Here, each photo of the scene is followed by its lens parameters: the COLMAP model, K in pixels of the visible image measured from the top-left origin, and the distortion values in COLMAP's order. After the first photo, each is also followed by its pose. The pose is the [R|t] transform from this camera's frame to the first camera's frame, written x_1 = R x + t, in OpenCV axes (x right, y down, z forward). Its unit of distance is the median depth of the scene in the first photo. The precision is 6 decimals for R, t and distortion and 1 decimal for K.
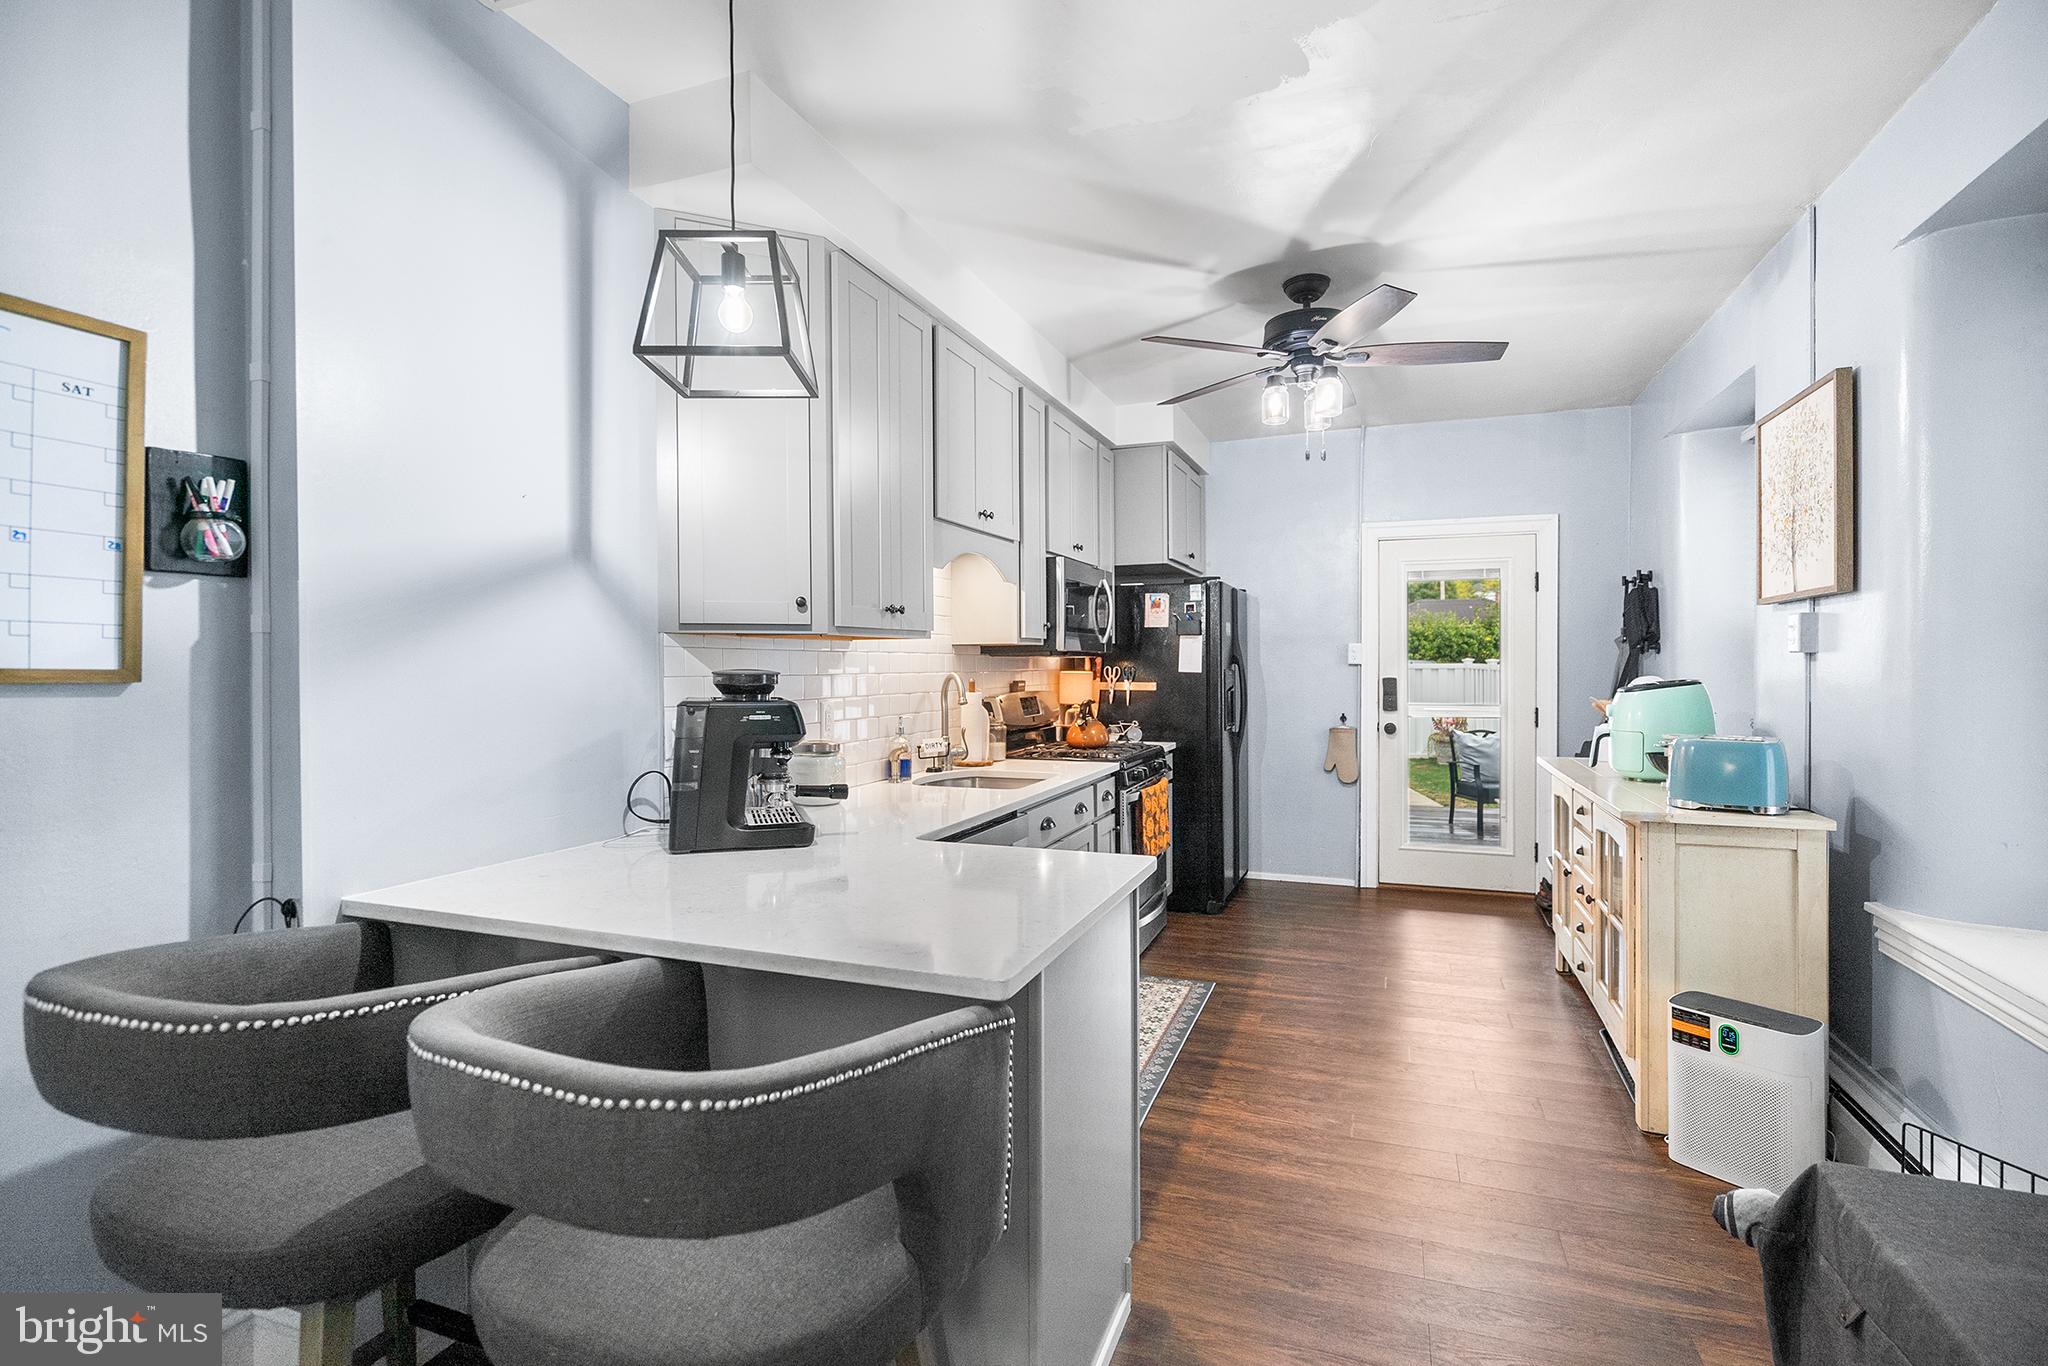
lens RADIAL K [[946.1, 0, 1023.9], [0, 946.1, 671.7], [0, 0, 1]] dist [-0.008603, 0.004359]
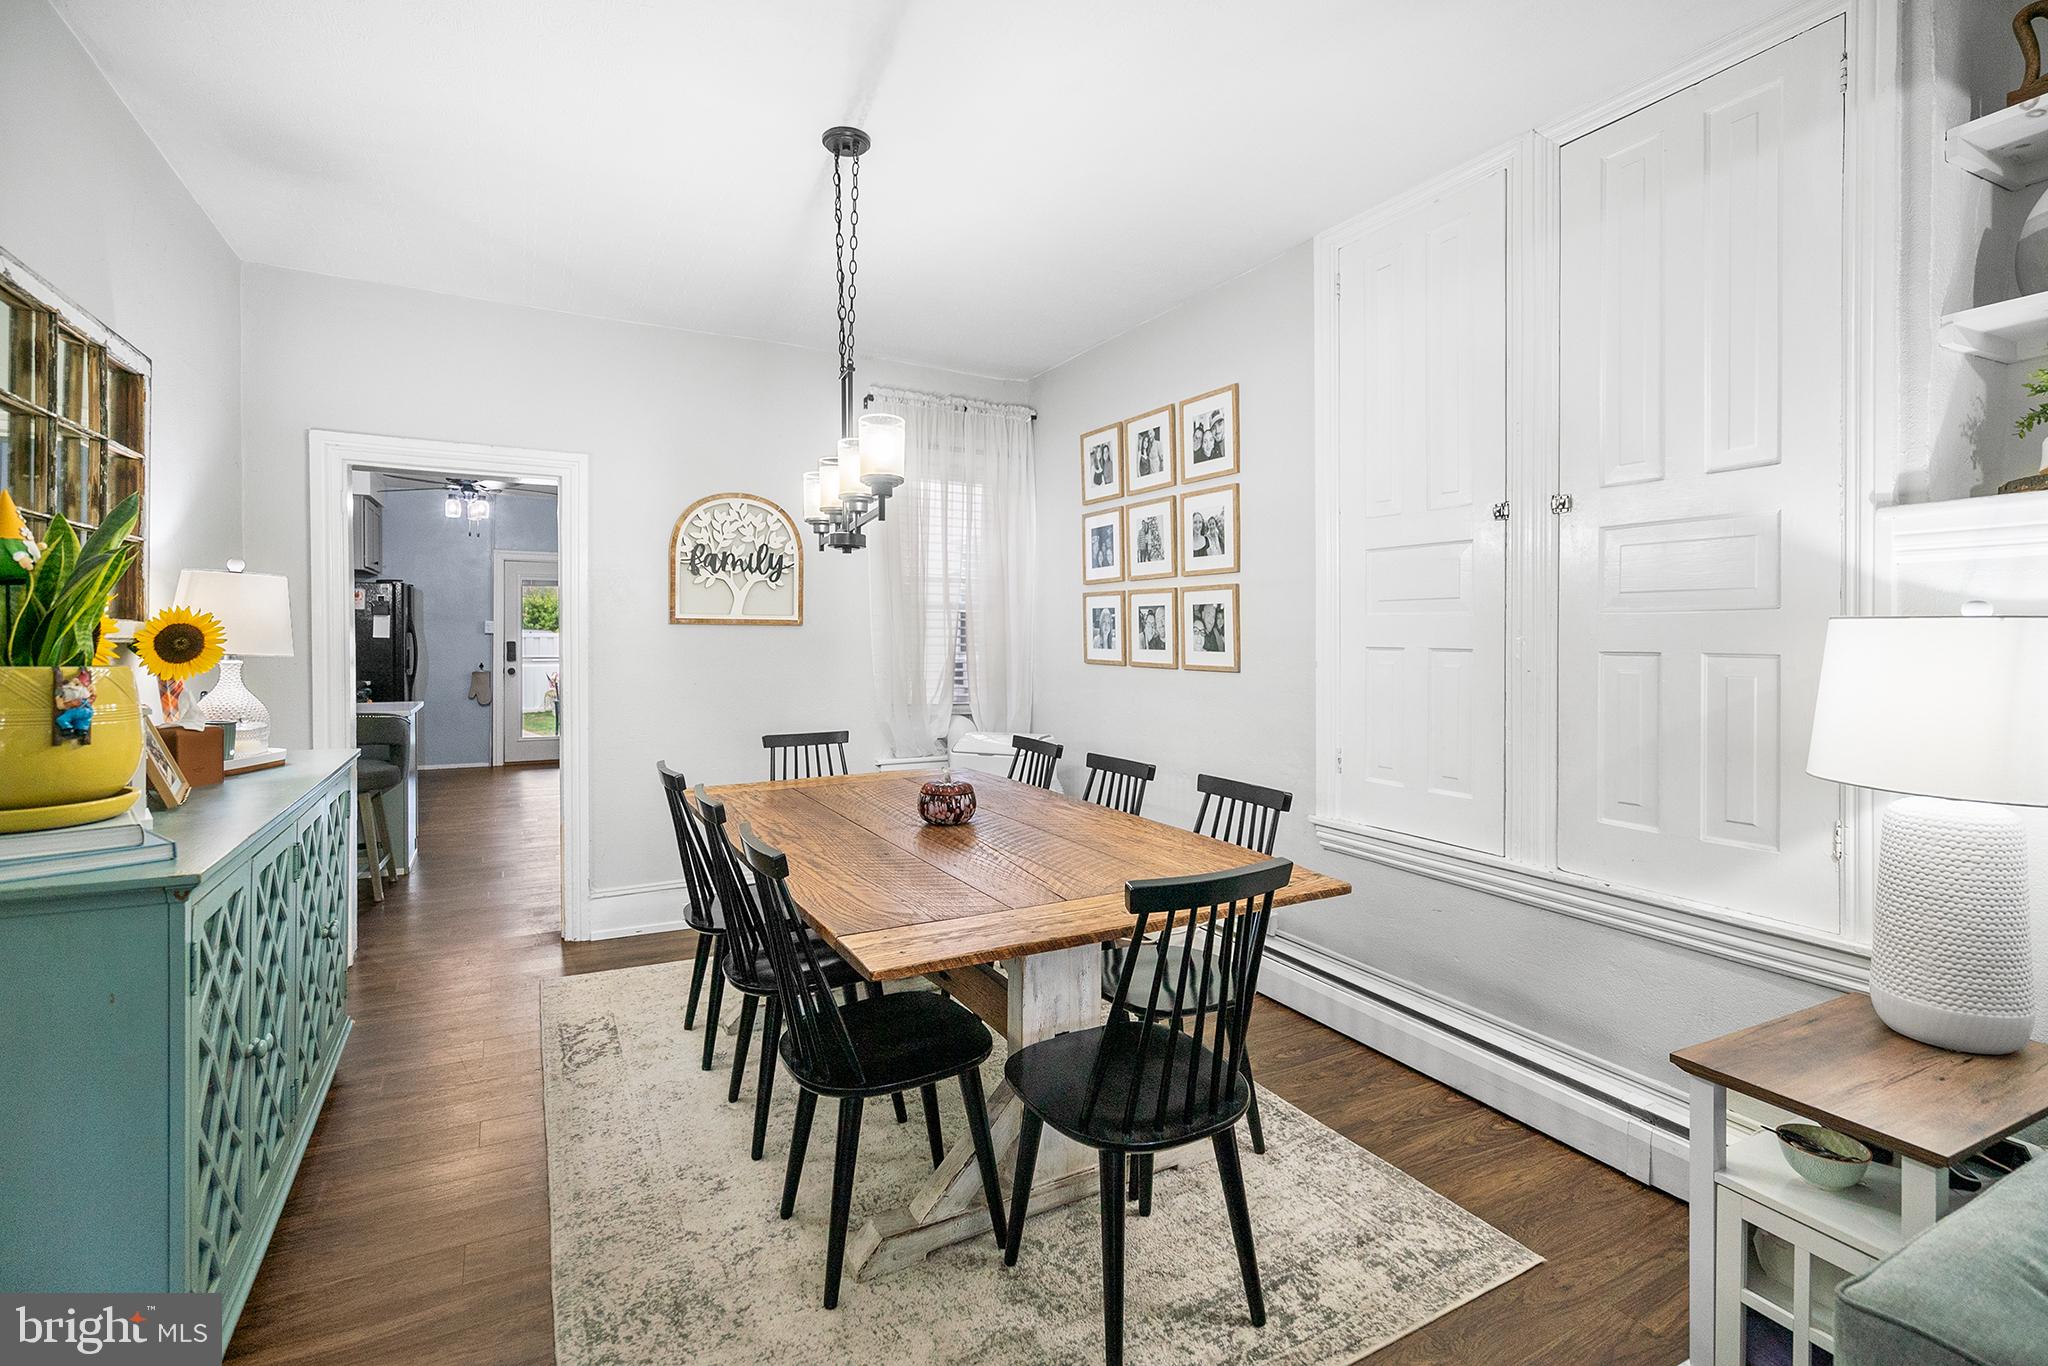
lens RADIAL K [[946.1, 0, 1023.0], [0, 946.1, 650.1], [0, 0, 1]] dist [-0.008603, 0.004359]
pose [[0.652258, -0.001452, 0.757996, -0.330920], [-0.005523, 0.999963, 0.006668, 0.004304], [-0.757977, -0.008535, 0.652226, -0.887494]]
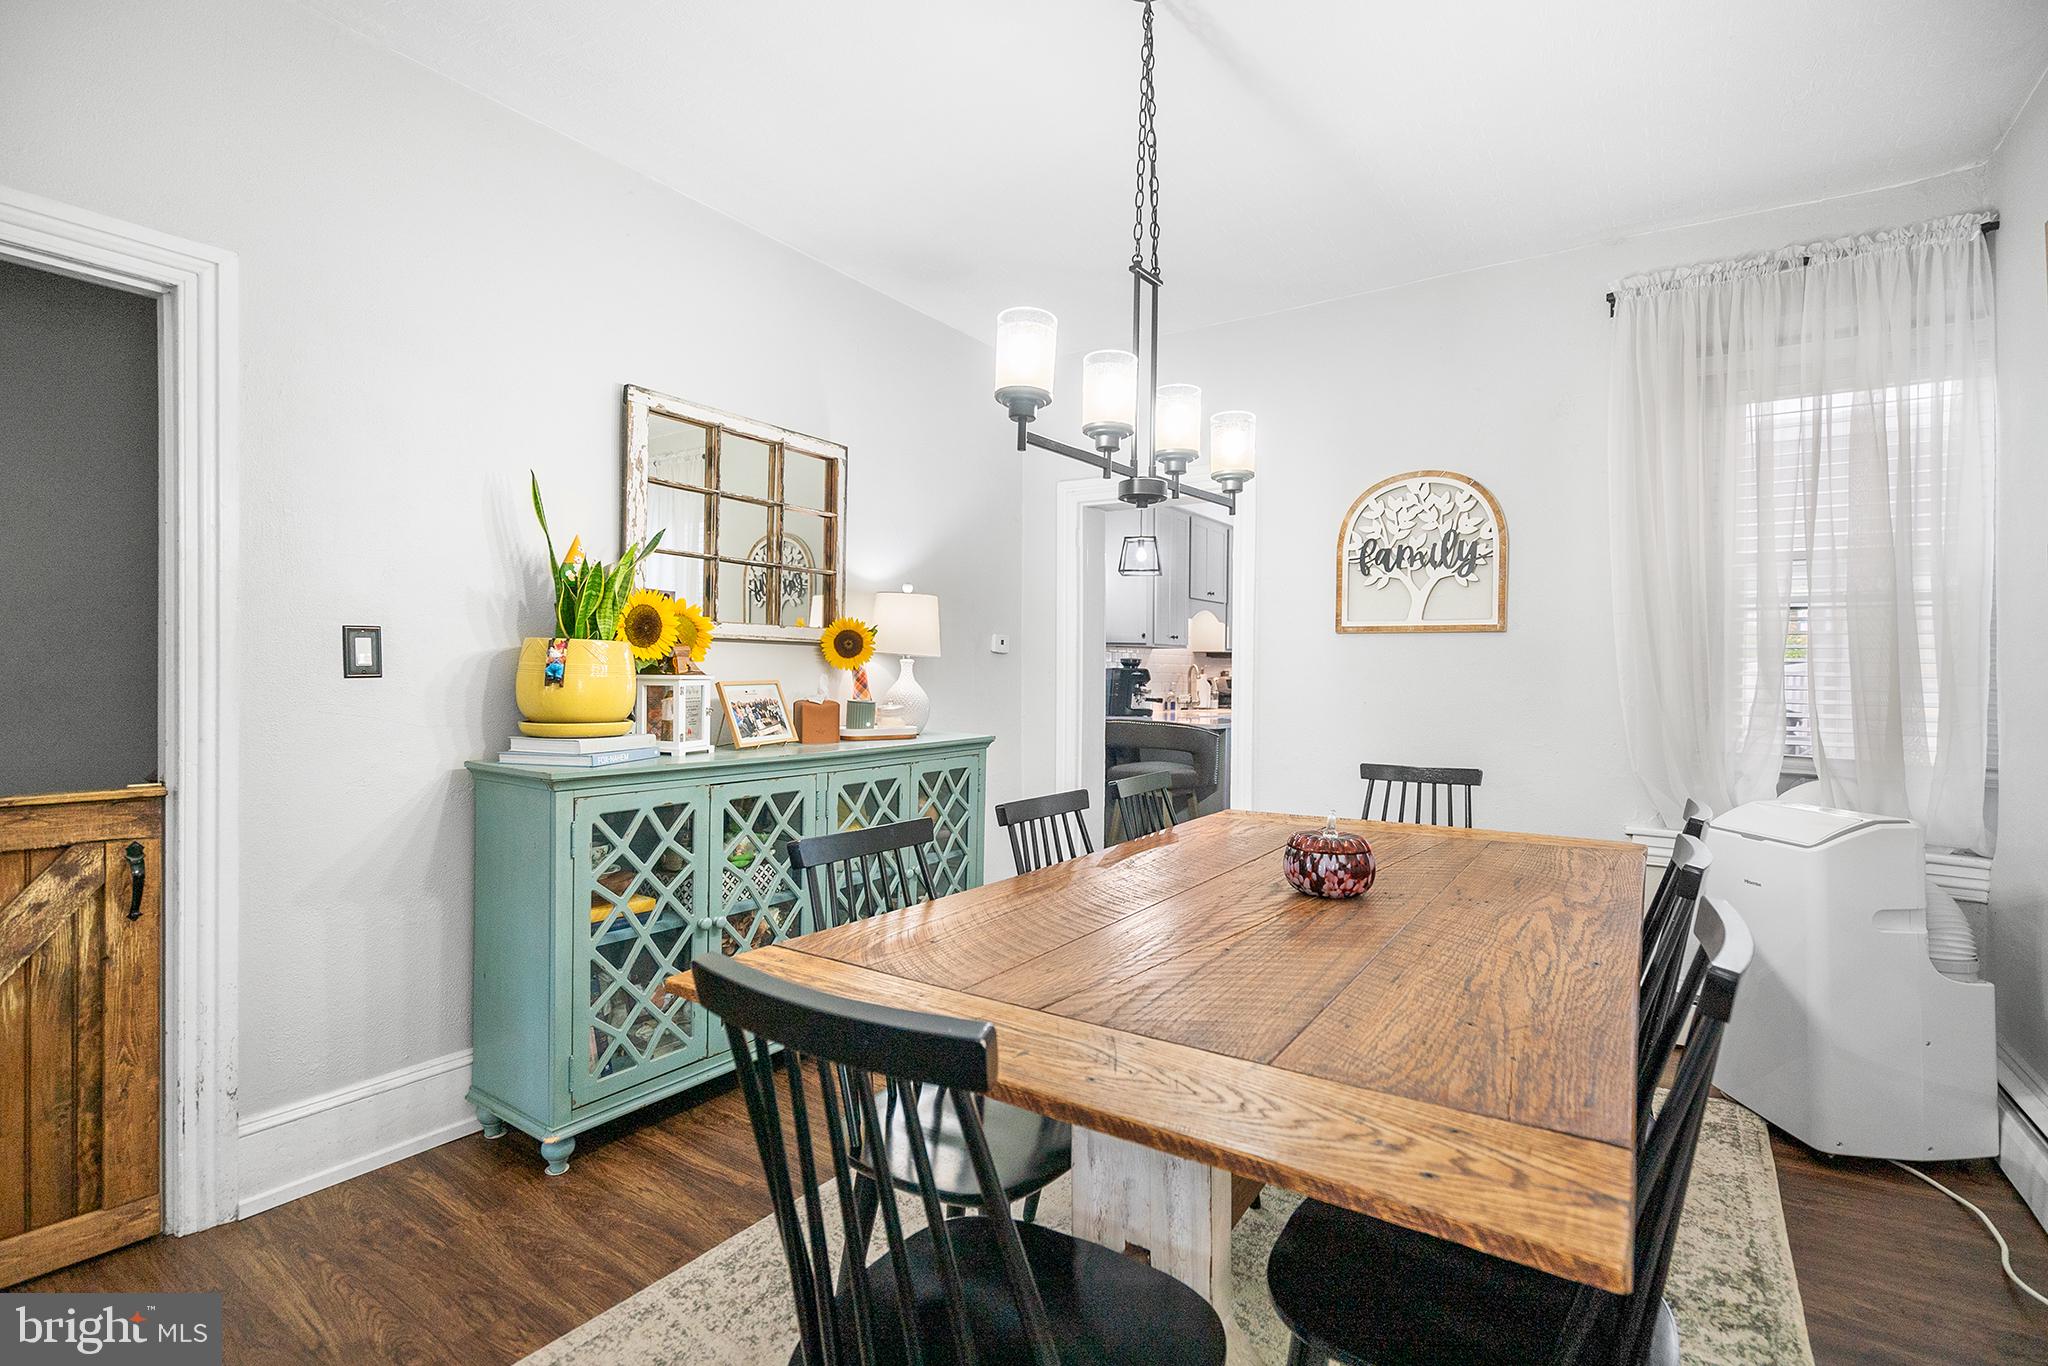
lens RADIAL K [[946.1, 0, 1013.2], [0, 946.1, 673.7], [0, 0, 1]] dist [-0.008603, 0.004359]
pose [[0.973989, 0.021904, -0.225534, 0.058588], [-0.022166, 0.999753, 0.001372, 0.027159], [0.225509, 0.003663, 0.974234, -0.882218]]
